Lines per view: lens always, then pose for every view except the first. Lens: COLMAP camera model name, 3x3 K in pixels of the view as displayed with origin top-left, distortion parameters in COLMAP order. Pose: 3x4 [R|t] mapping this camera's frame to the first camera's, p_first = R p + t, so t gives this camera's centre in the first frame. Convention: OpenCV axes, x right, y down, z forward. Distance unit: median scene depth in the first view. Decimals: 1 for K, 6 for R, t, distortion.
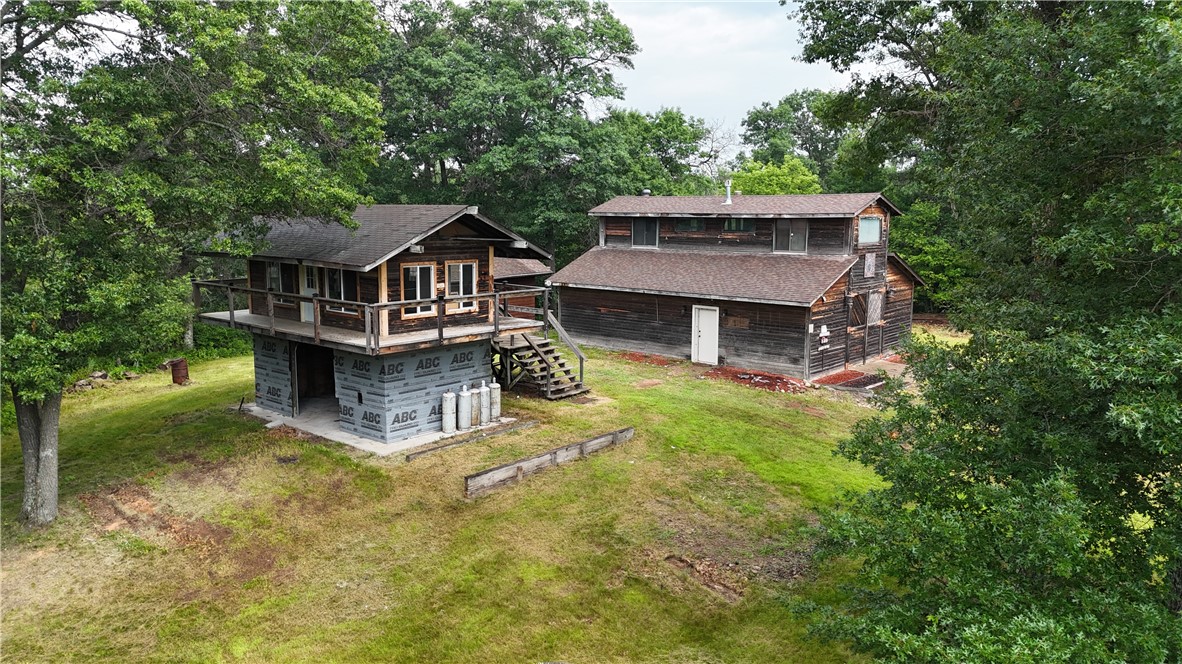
lens RADIAL K [[866.6, 0, 591.0], [0, 866.6, 332.0], [0, 0, 1]] dist [0.092319, -0.114130]
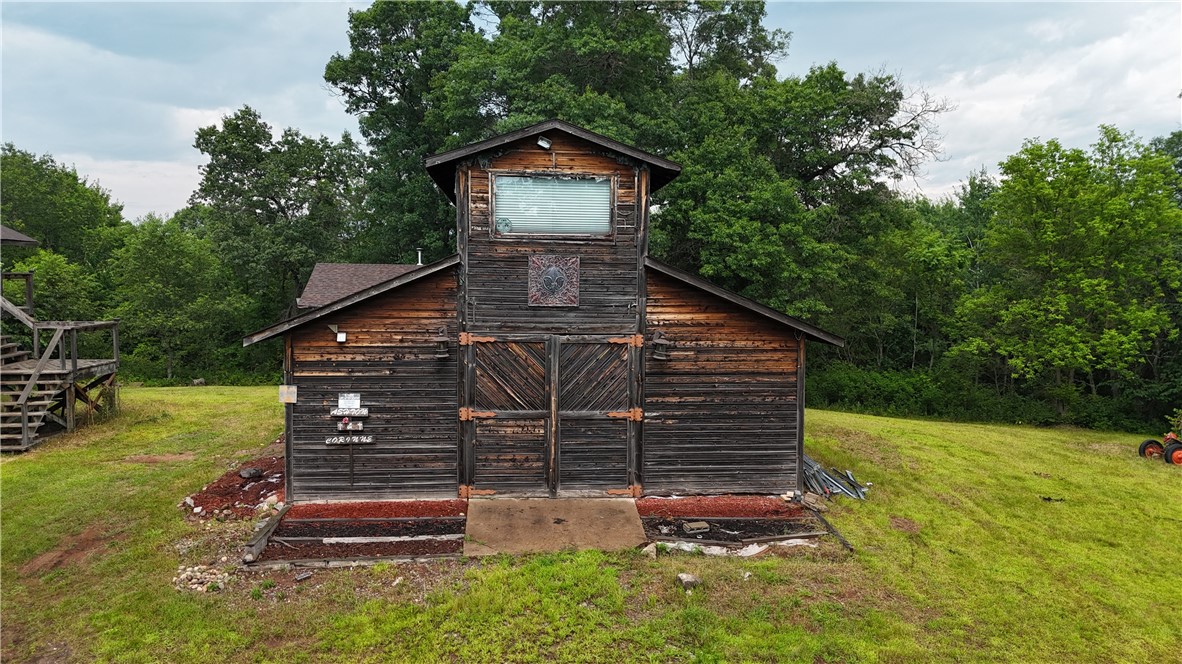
lens RADIAL K [[866.6, 0, 591.0], [0, 866.6, 332.0], [0, 0, 1]] dist [0.092319, -0.114130]
pose [[0.724151, 0.048678, -0.687922, 0.947891], [-0.106112, 0.993492, -0.041399, -0.048132], [0.681429, 0.102976, 0.724603, 1.009984]]
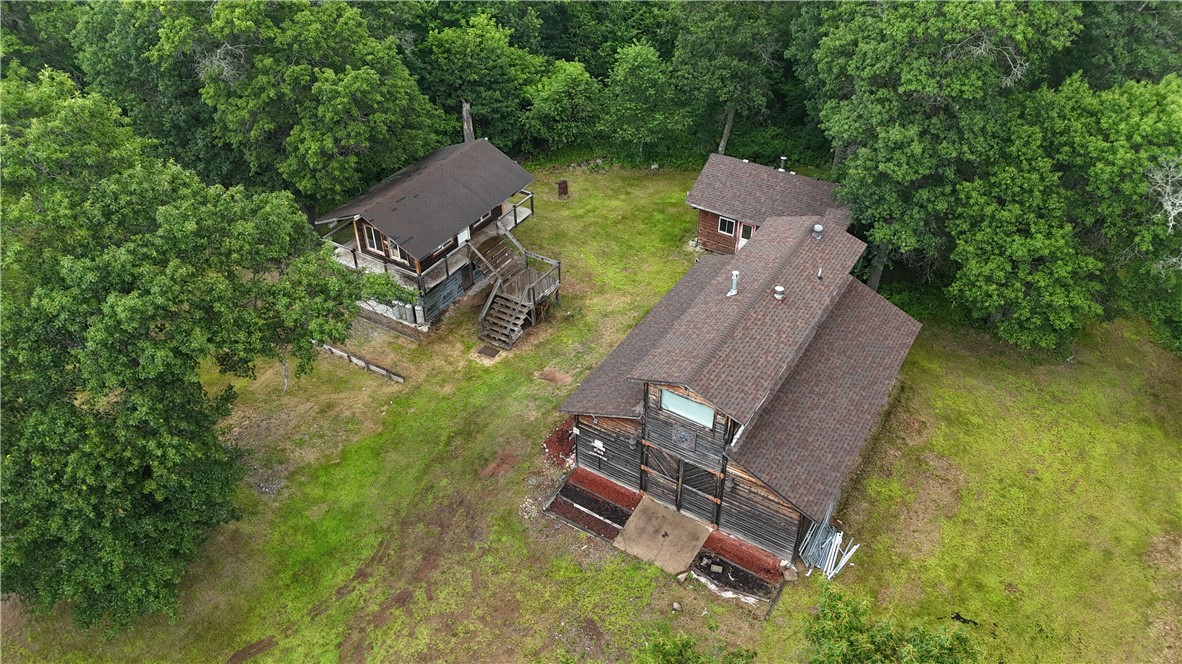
lens RADIAL K [[866.6, 0, 591.0], [0, 866.6, 332.0], [0, 0, 1]] dist [0.092319, -0.114130]
pose [[0.165858, 0.605129, -0.778659, 1.378463], [-0.131161, 0.796117, 0.590758, -1.004859], [0.977388, 0.004148, 0.211412, 1.048840]]
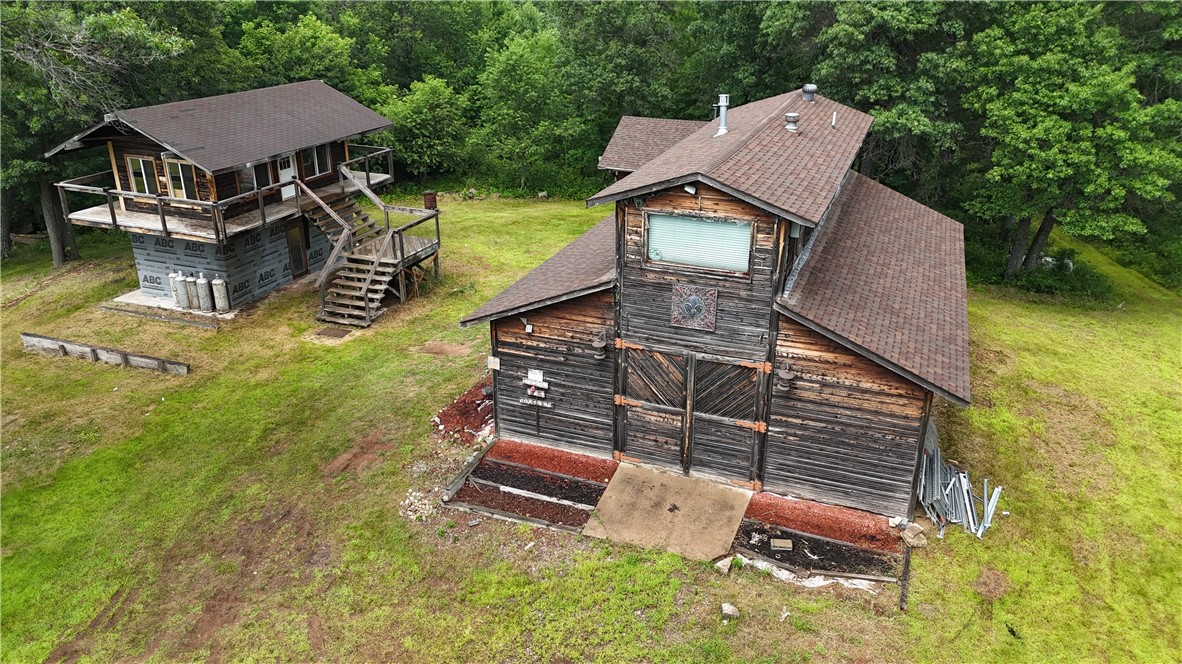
lens RADIAL K [[866.6, 0, 591.0], [0, 866.6, 332.0], [0, 0, 1]] dist [0.092319, -0.114130]
pose [[0.345304, 0.360060, -0.866673, 1.094017], [-0.136913, 0.932922, 0.333034, -0.329015], [0.928450, 0.003661, 0.371439, 1.107278]]
